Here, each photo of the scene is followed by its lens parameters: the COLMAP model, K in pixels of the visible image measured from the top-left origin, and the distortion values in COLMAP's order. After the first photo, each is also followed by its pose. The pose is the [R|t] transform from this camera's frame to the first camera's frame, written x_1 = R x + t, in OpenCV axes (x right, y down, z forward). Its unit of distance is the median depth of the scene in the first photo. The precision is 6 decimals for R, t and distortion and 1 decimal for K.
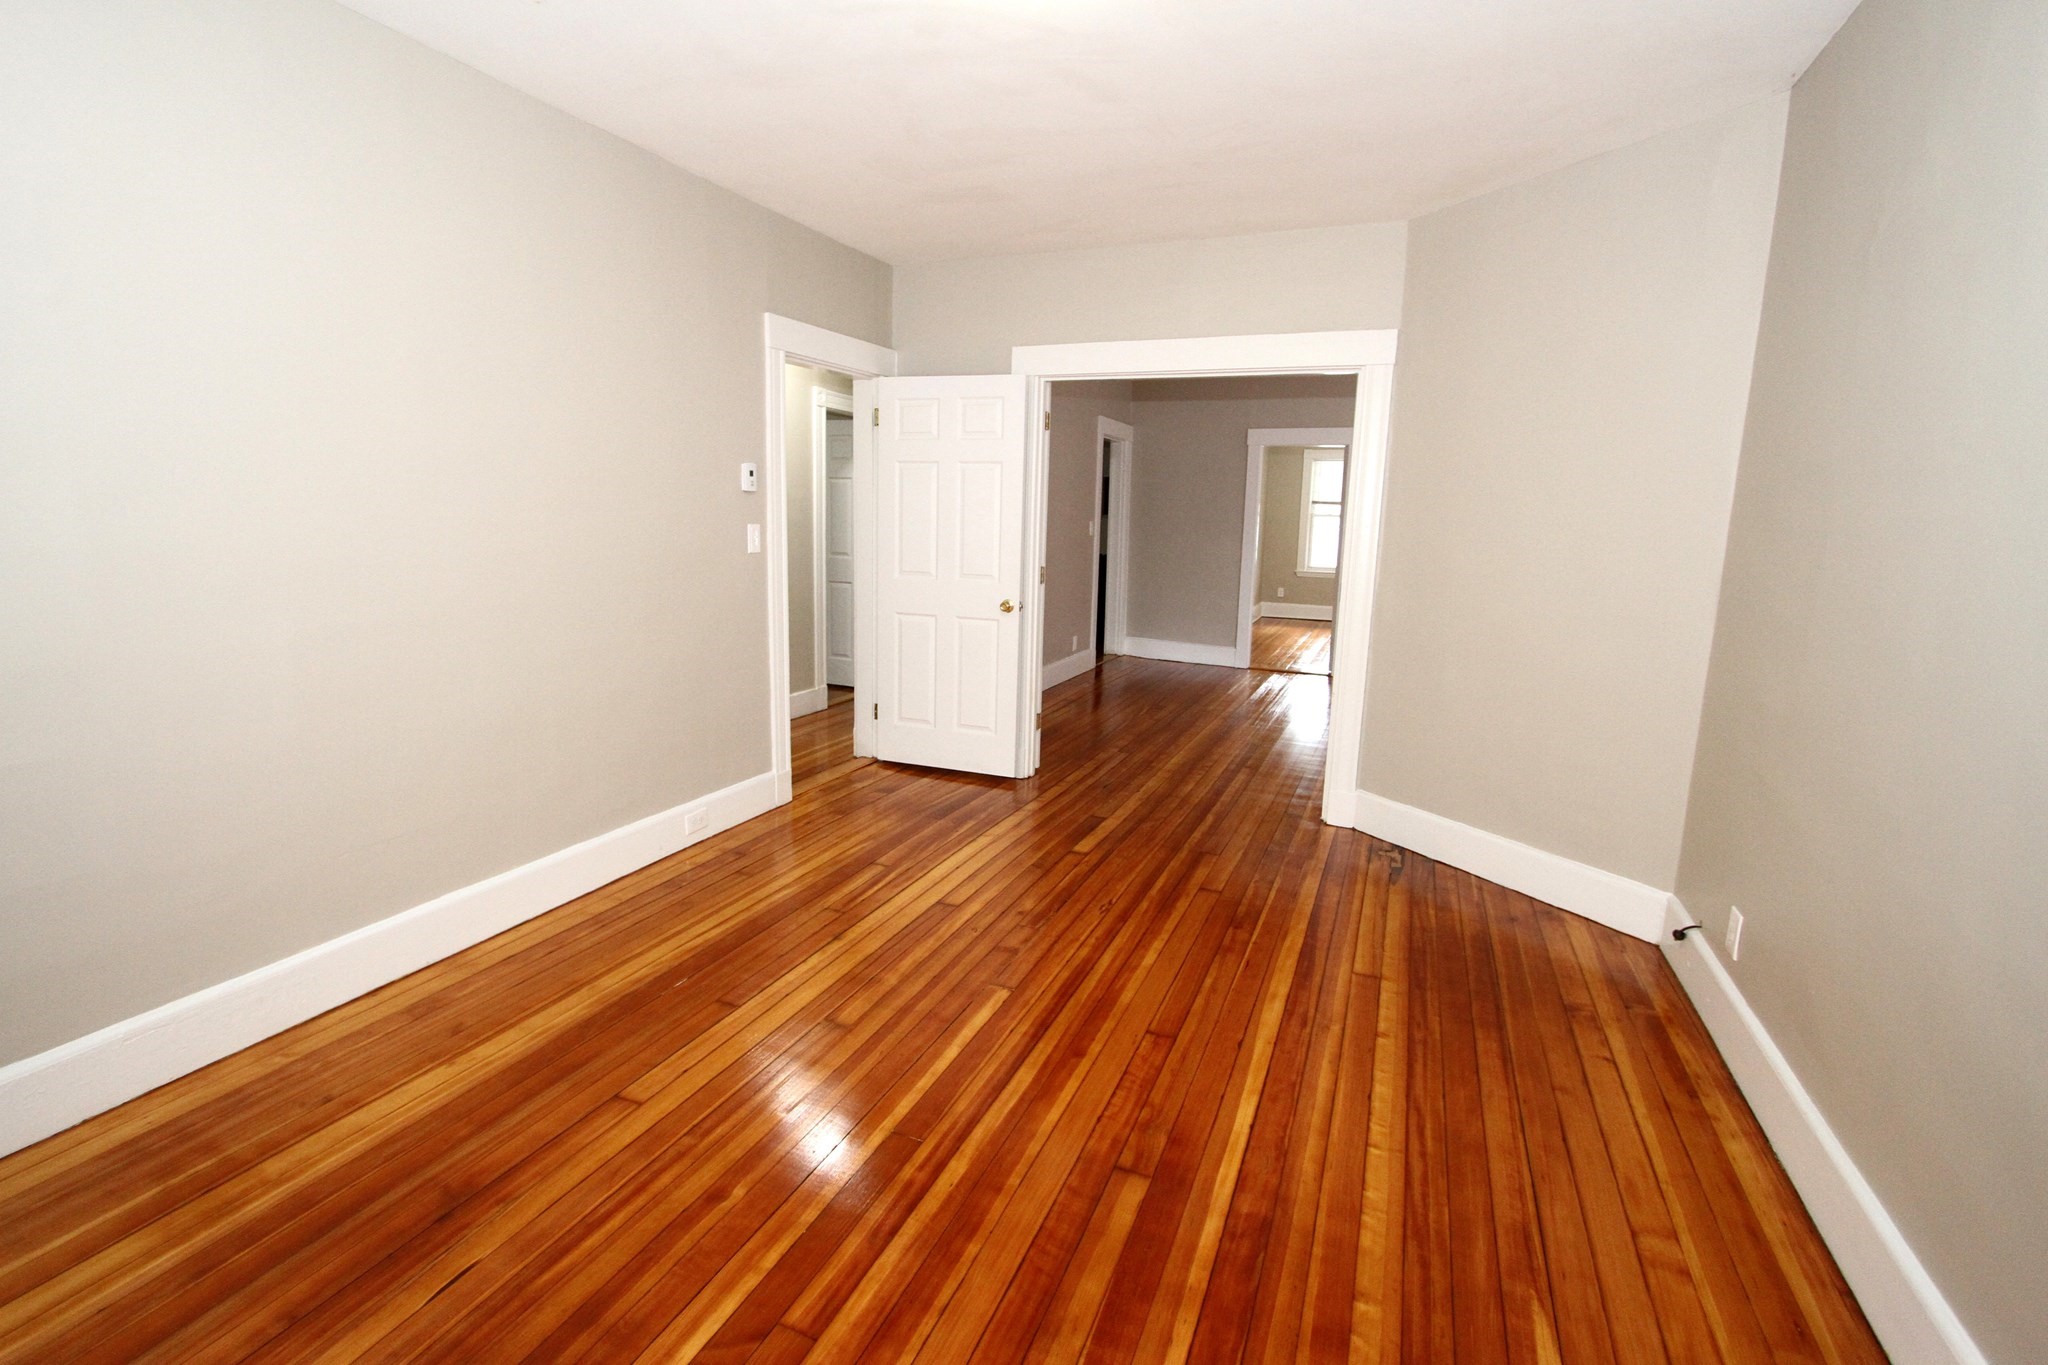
lens RADIAL K [[942.4, 0, 1018.8], [0, 942.4, 676.8], [0, 0, 1]] dist [-0.024123, 0.004741]
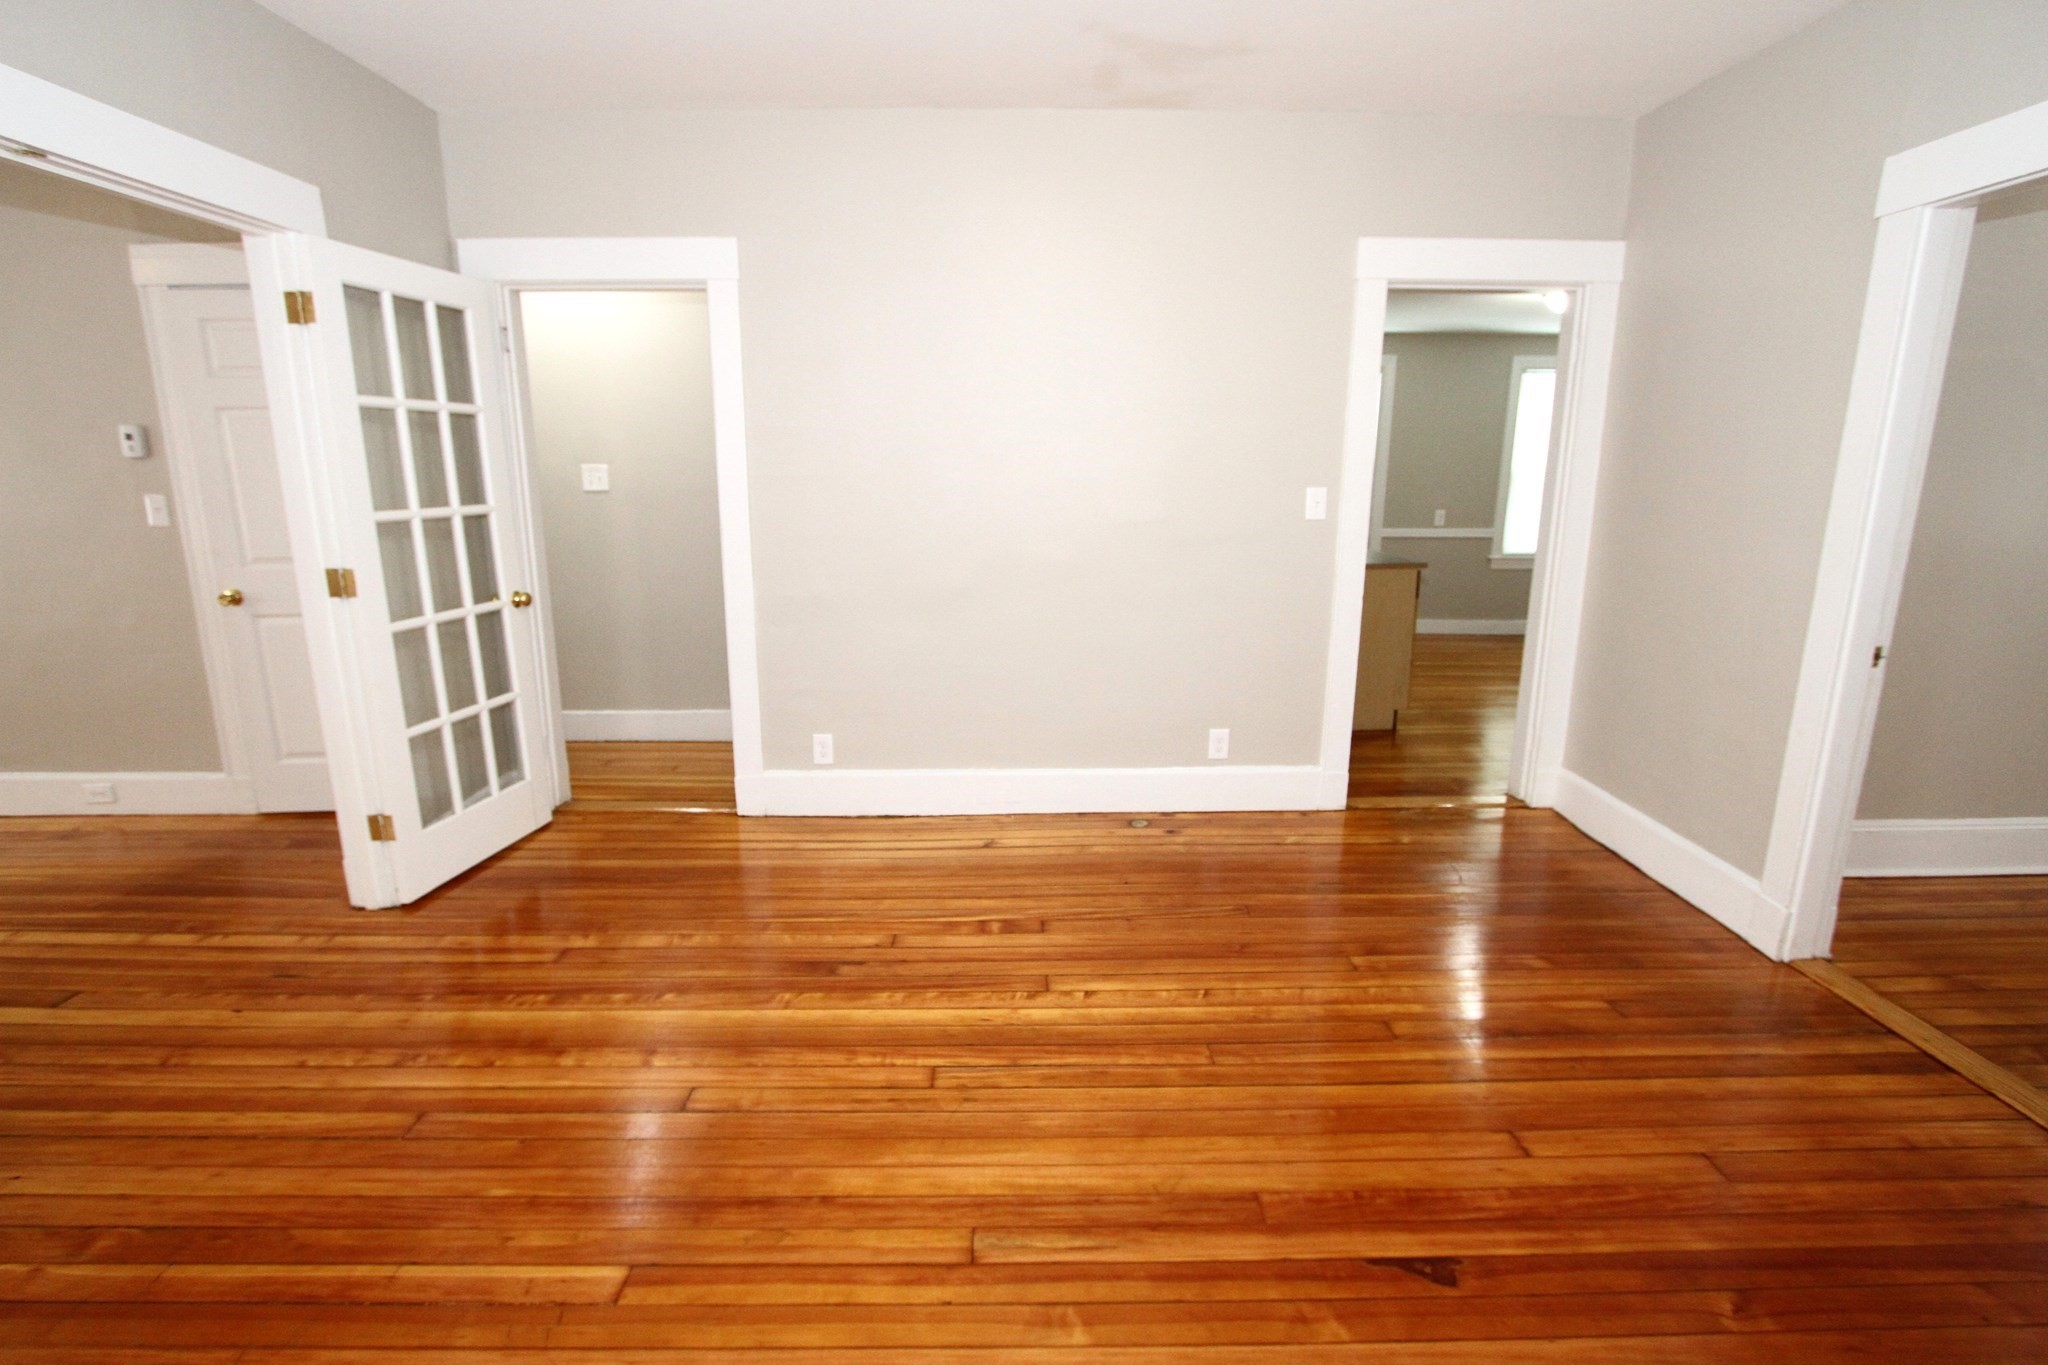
lens RADIAL K [[942.4, 0, 1009.0], [0, 942.4, 679.1], [0, 0, 1]] dist [-0.024123, 0.004741]
pose [[0.404294, 0.176276, -0.897482, 1.333559], [-0.148549, 0.980879, 0.125739, -0.340351], [0.902485, 0.082484, 0.422749, 2.121764]]
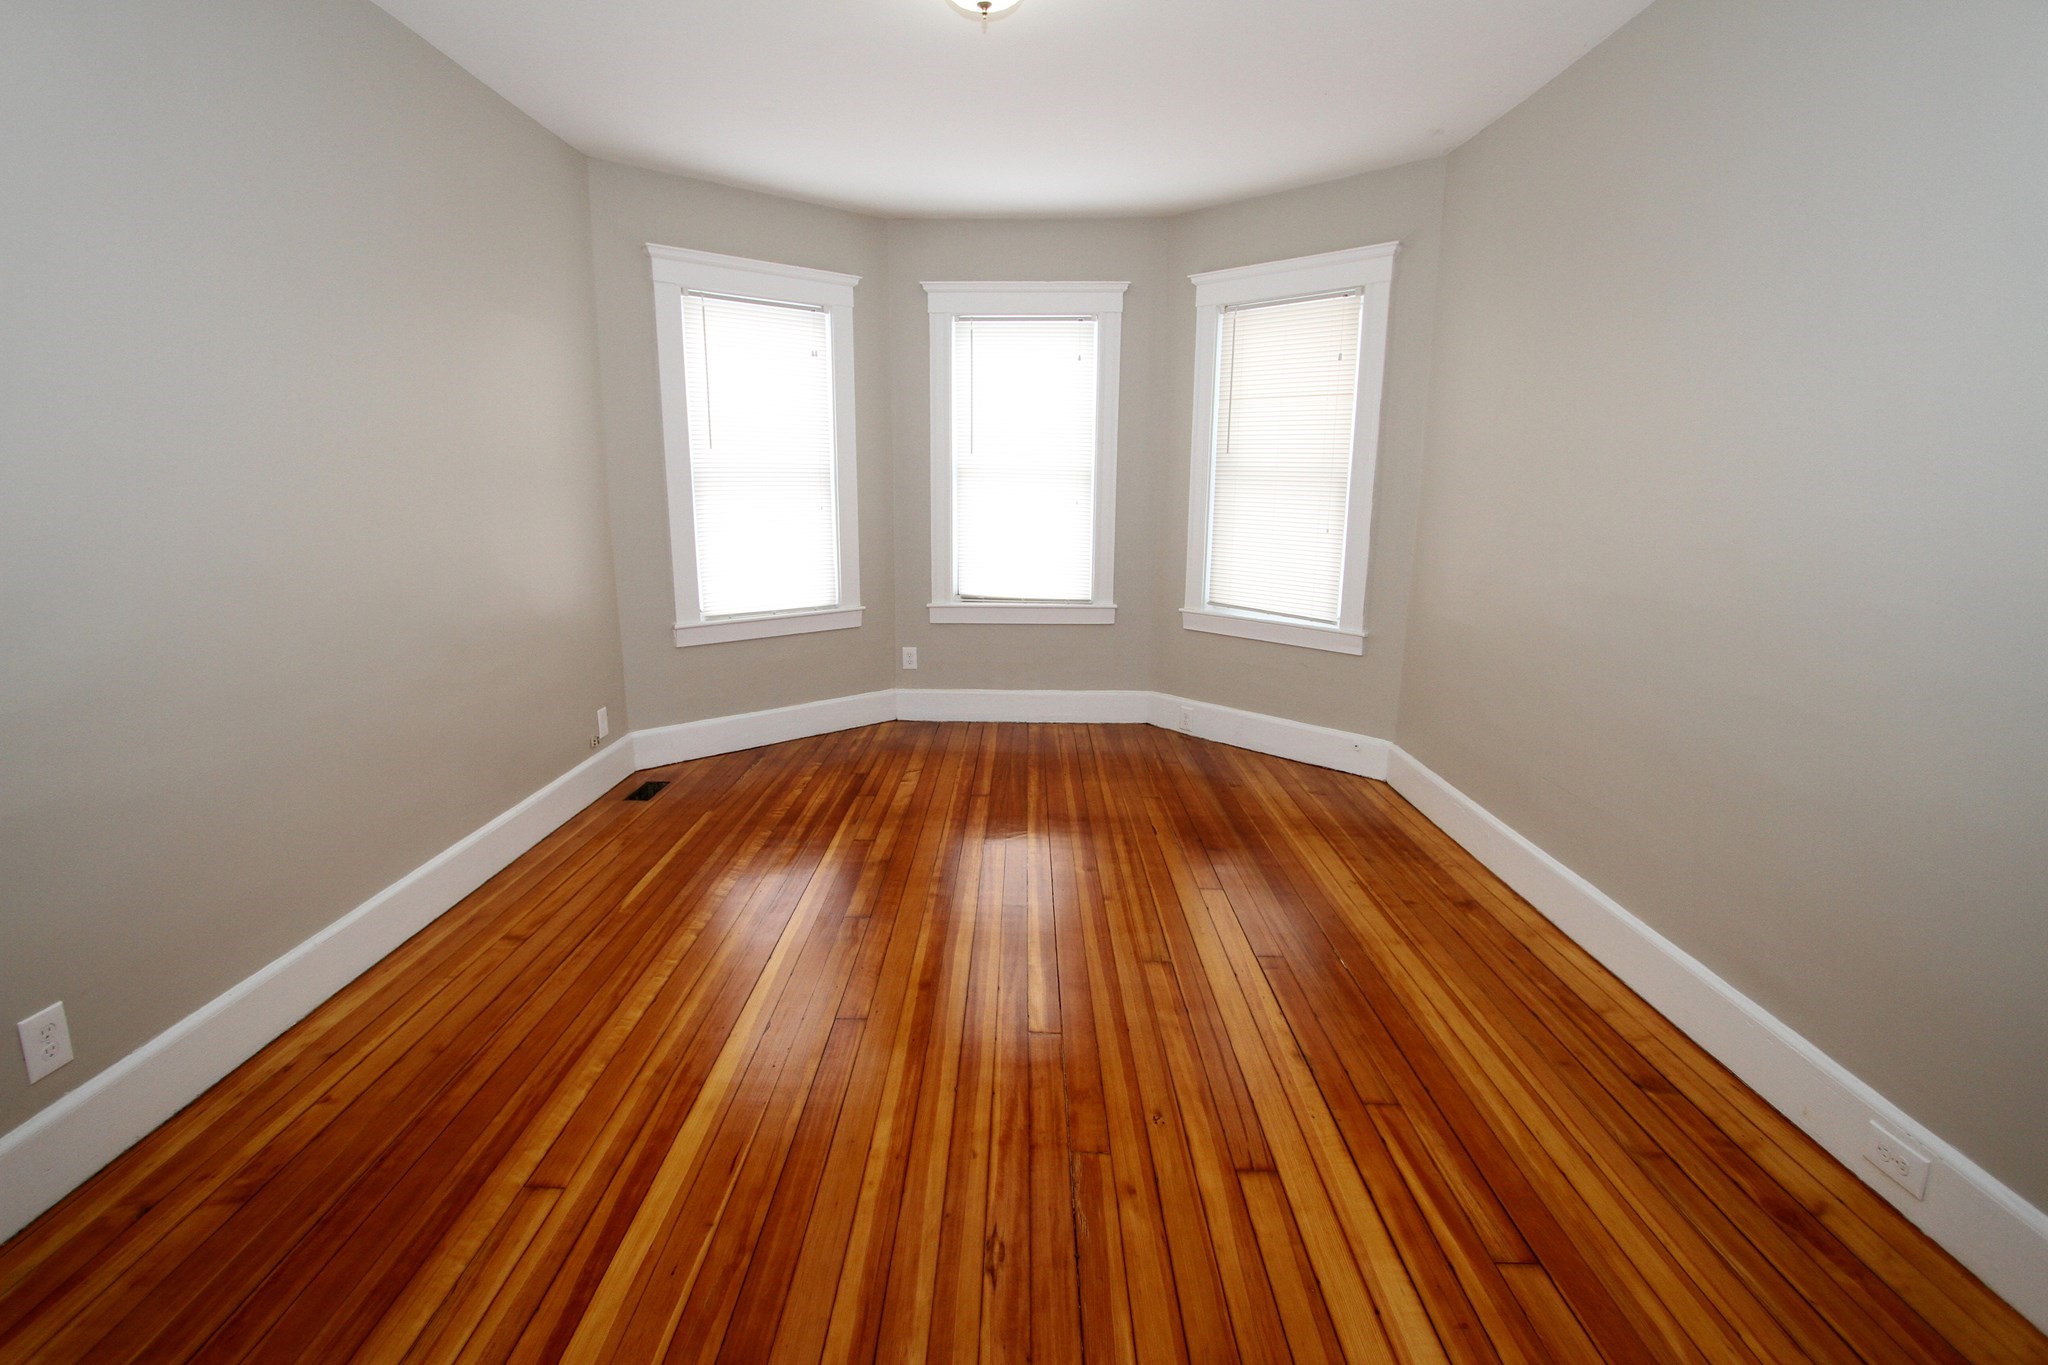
lens RADIAL K [[942.4, 0, 995.5], [0, 942.4, 676.5], [0, 0, 1]] dist [-0.024123, 0.004741]
pose [[-0.932891, 0.048253, -0.356913, 0.324740], [-0.087744, 0.930676, 0.355167, -0.278813], [0.349308, 0.362649, -0.863985, 1.682758]]
